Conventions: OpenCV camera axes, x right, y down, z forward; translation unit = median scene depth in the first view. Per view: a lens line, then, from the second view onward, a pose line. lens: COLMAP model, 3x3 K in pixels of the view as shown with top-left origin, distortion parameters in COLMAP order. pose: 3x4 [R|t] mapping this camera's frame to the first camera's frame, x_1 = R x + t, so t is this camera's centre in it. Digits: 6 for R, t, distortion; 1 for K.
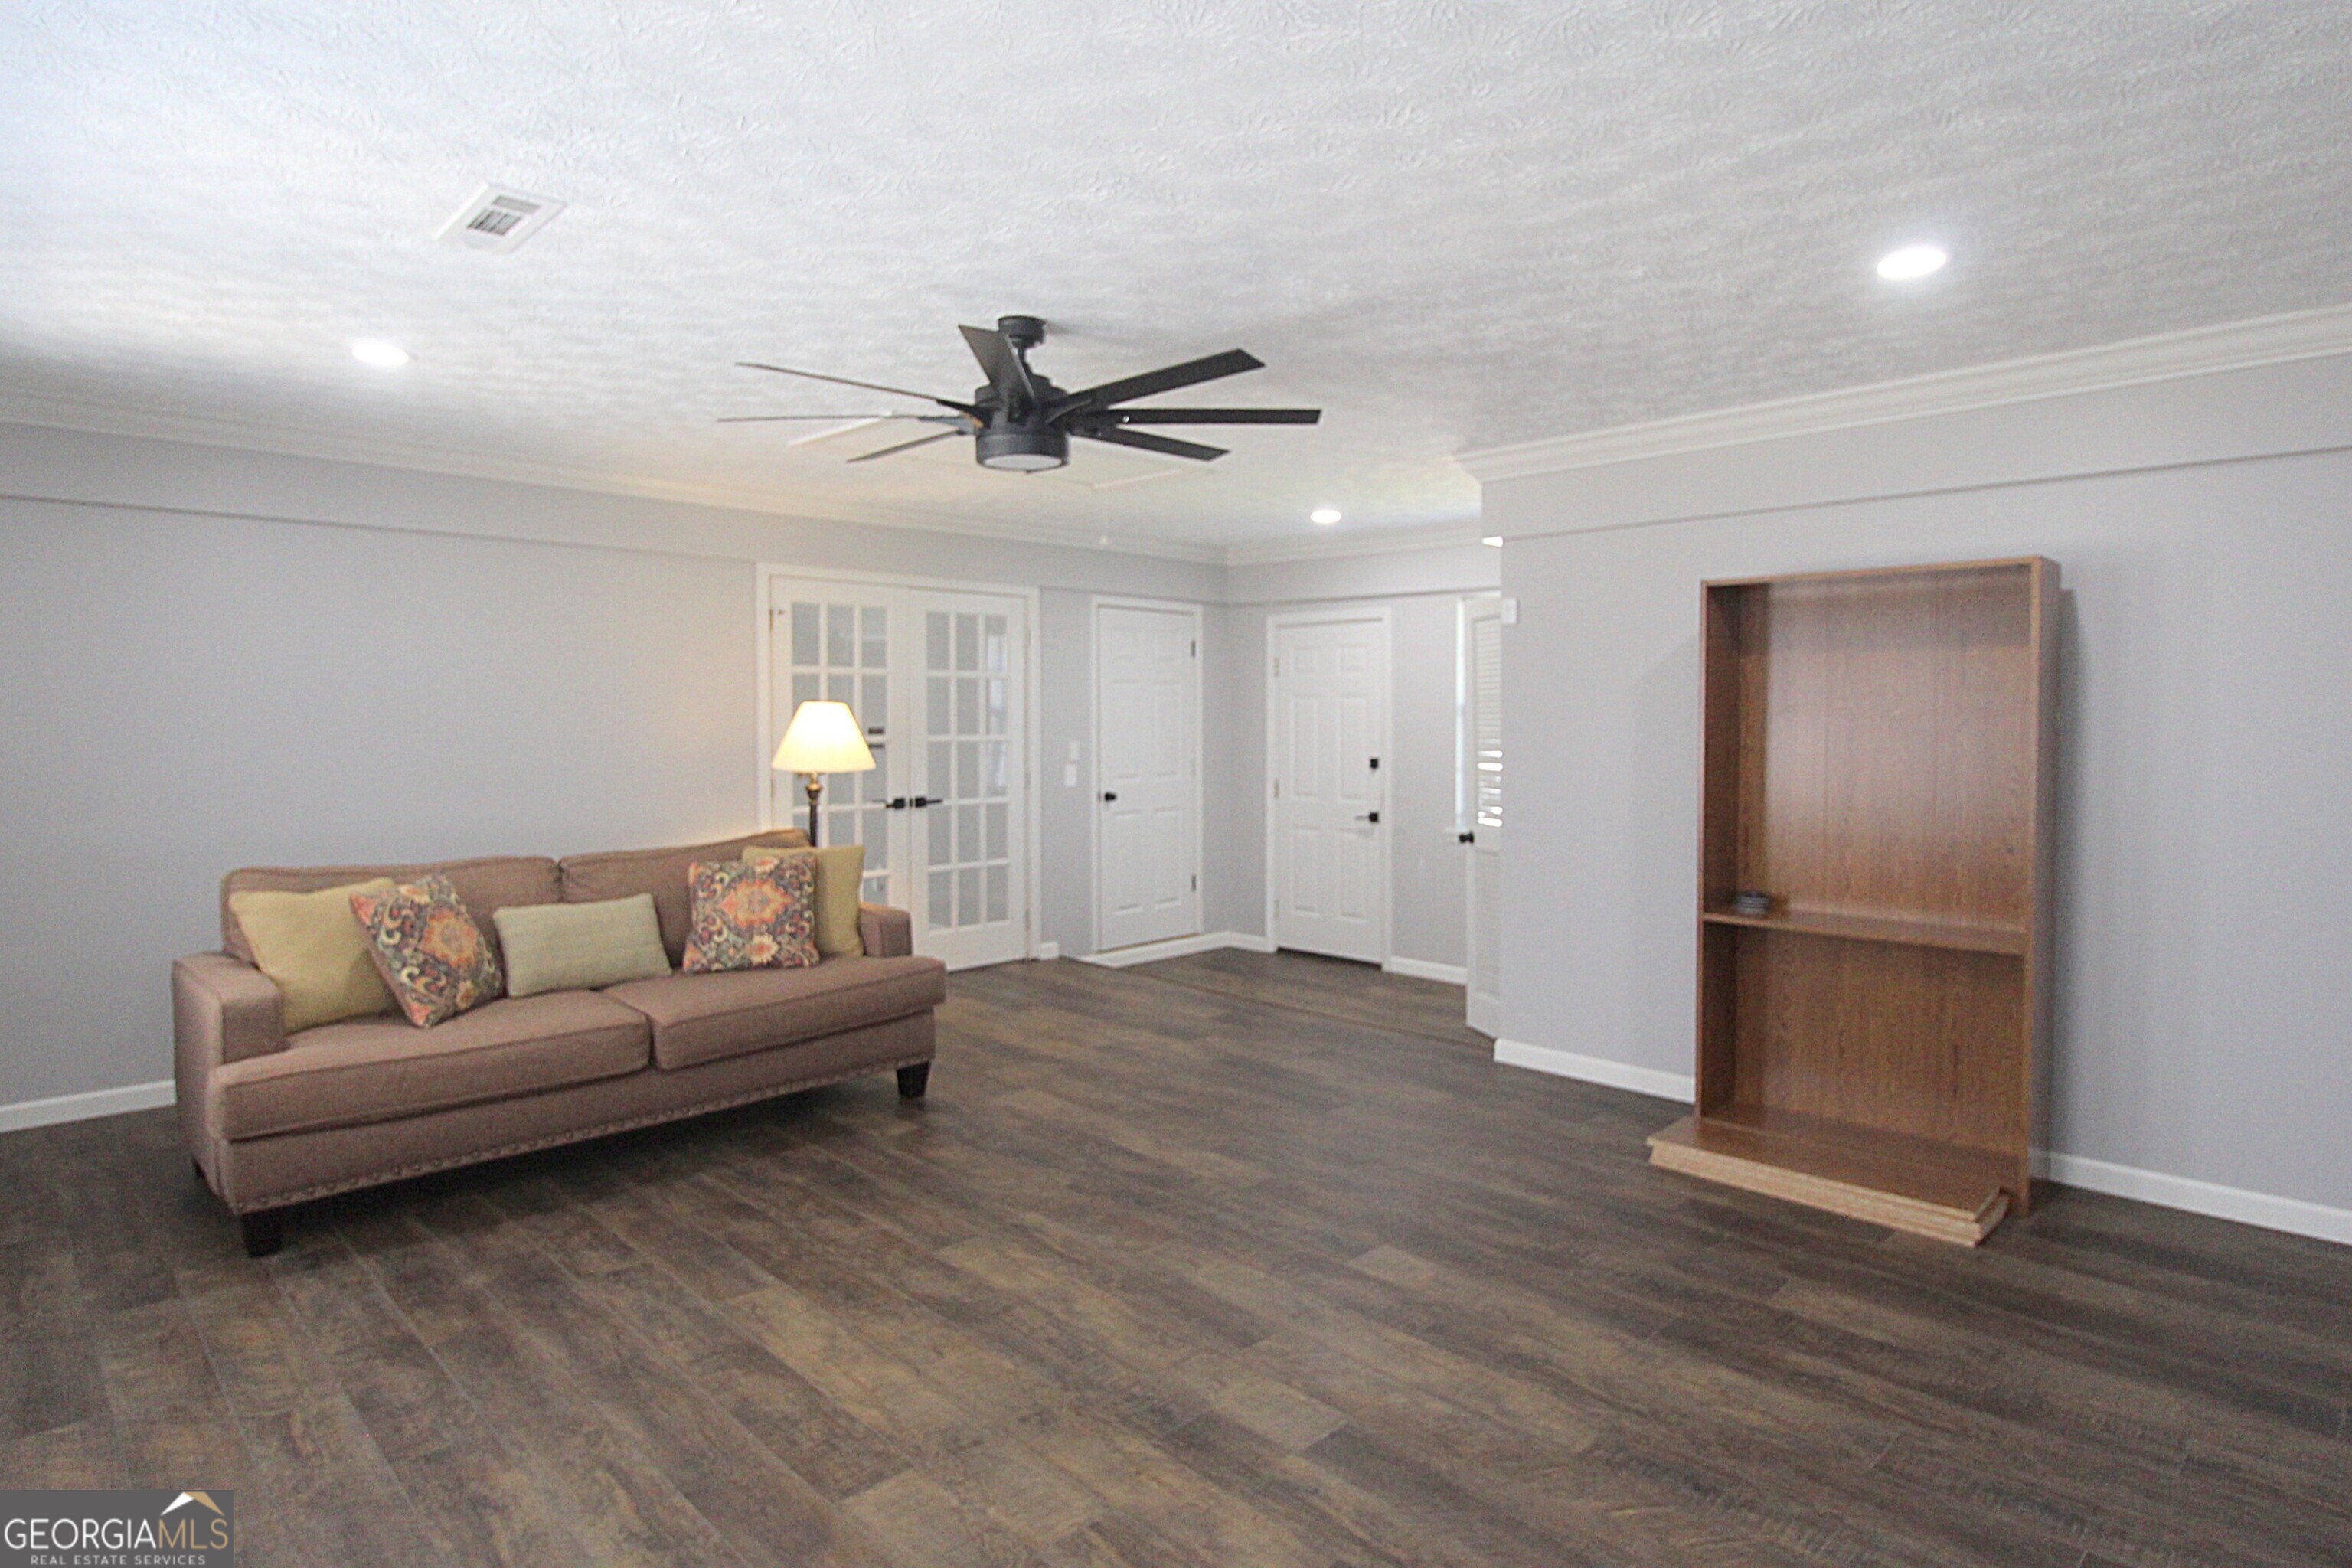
lens RADIAL K [[1273.6, 0, 1184.4], [0, 1273.6, 749.7], [0, 0, 1]] dist [-0.019073, -0.001310]
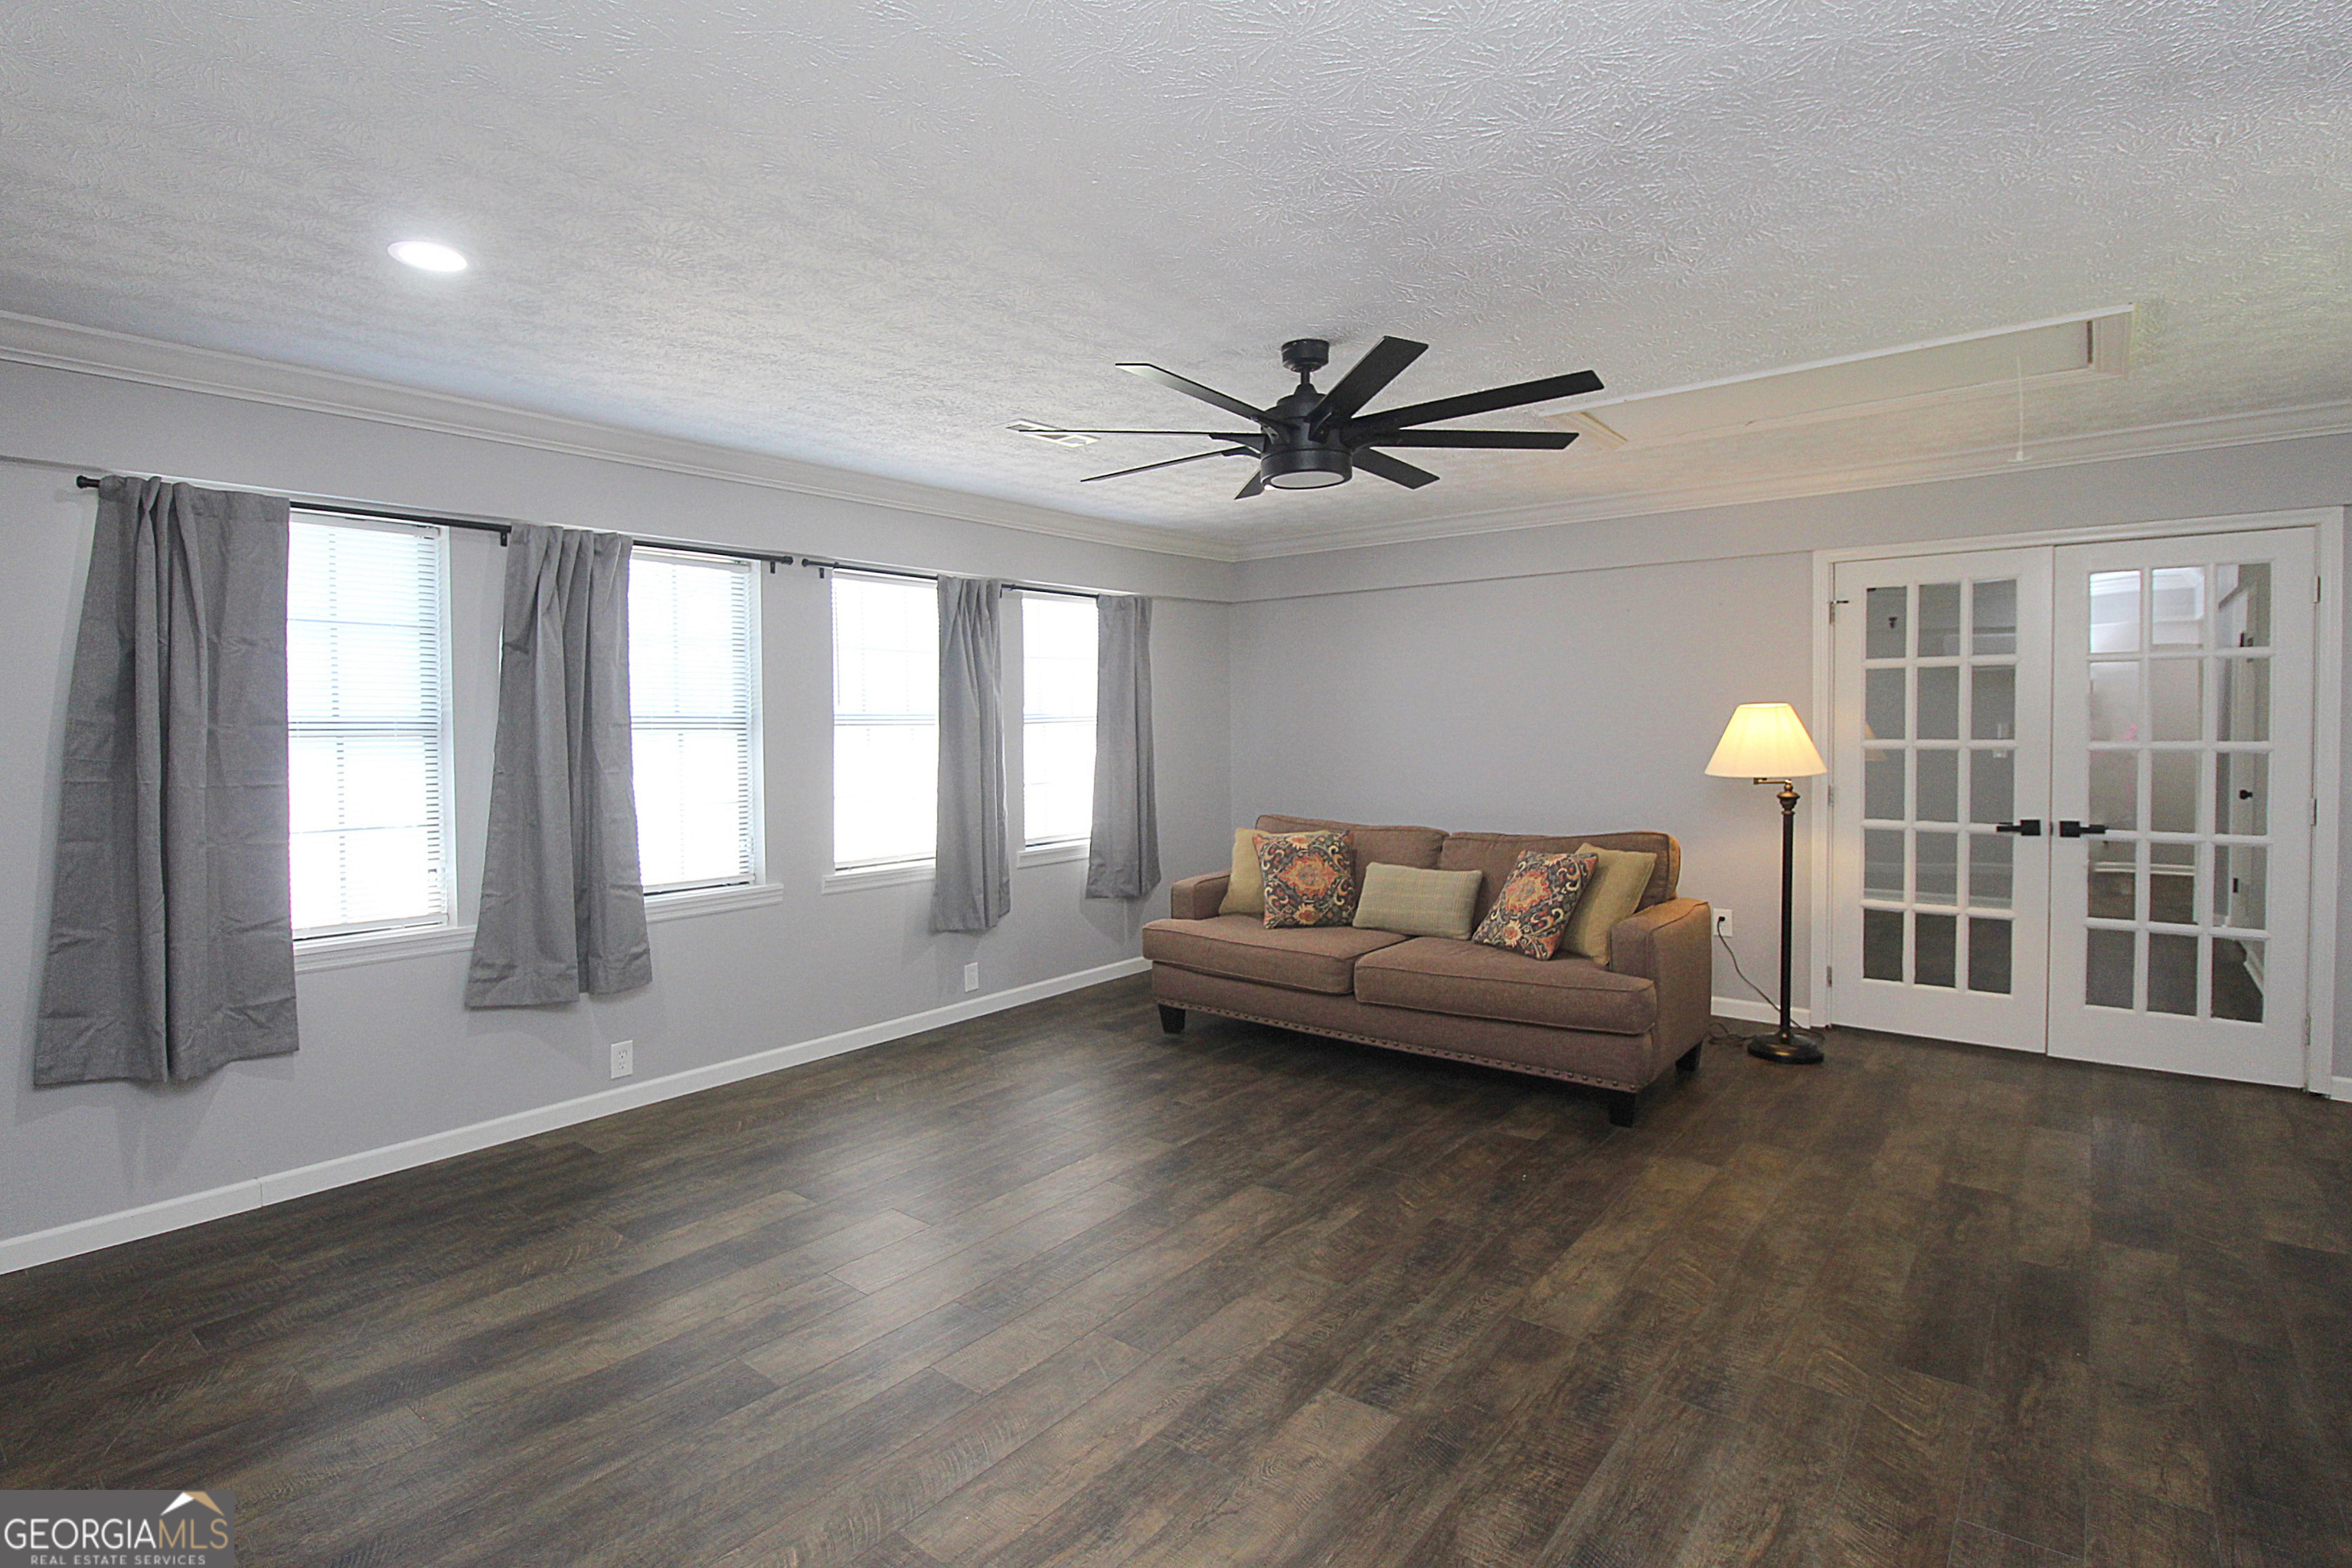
lens RADIAL K [[1149.3, 0, 1147.2], [0, 1149.3, 753.7], [0, 0, 1]] dist [0.004884, -0.018495]
pose [[0.110813, 0.029055, -0.993416, 0.694507], [-0.016355, 0.999491, 0.027408, -0.022294], [0.993707, 0.013210, 0.111232, 0.656007]]
